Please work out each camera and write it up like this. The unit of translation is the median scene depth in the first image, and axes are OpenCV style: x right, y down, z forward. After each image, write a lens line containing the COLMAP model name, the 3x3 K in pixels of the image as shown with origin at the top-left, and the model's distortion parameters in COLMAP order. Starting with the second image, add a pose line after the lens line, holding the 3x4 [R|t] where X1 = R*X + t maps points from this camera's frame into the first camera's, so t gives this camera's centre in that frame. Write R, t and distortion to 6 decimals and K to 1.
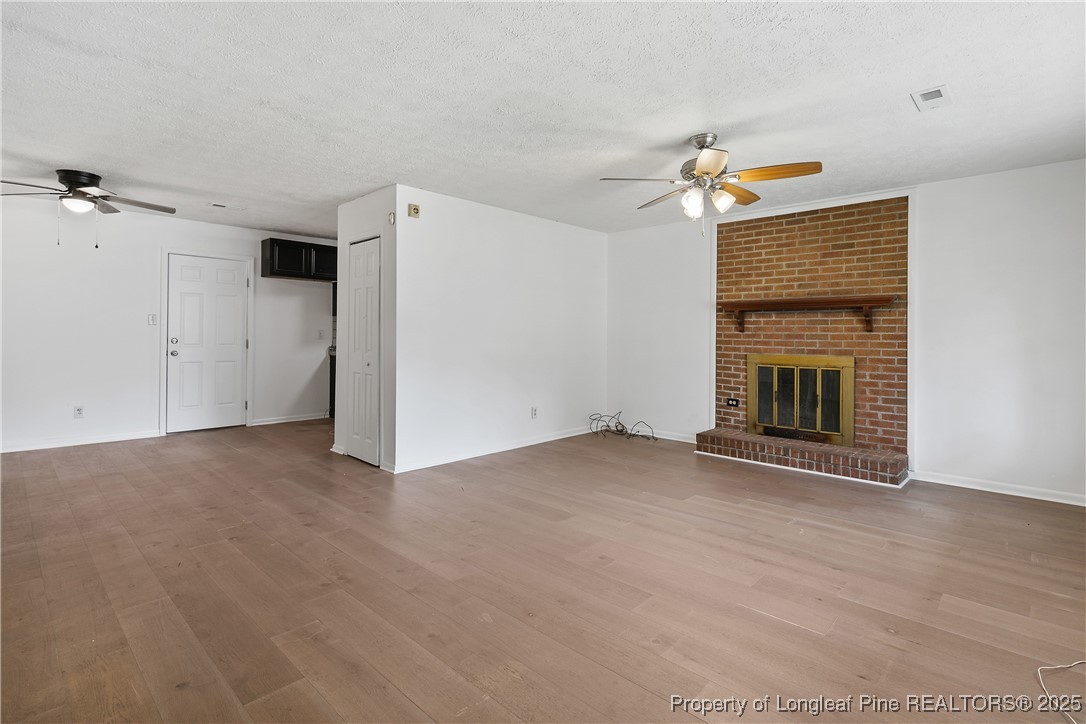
lens RADIAL K [[536.8, 0, 552.0], [0, 536.8, 333.6], [0, 0, 1]] dist [-0.000043, -0.001590]
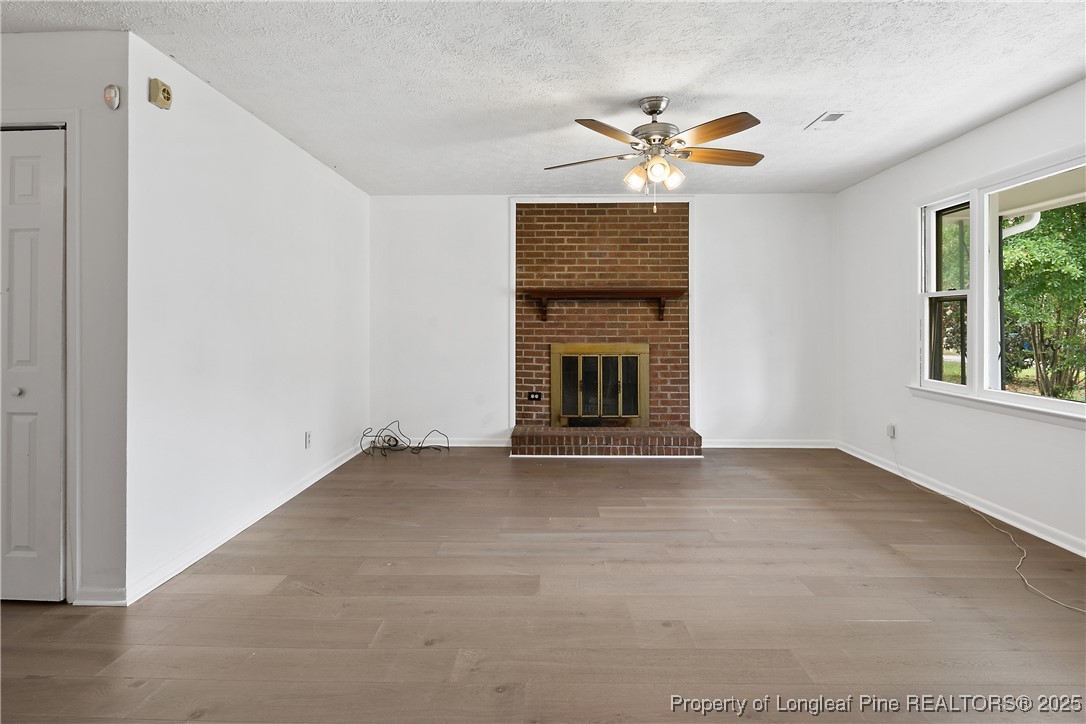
lens RADIAL K [[536.8, 0, 544.5], [0, 536.8, 318.8], [0, 0, 1]] dist [-0.000043, -0.001590]
pose [[0.734353, -0.000555, 0.678767, -0.323928], [0.004891, 0.999978, -0.004474, -0.002739], [-0.678750, 0.006605, 0.734340, 0.340911]]
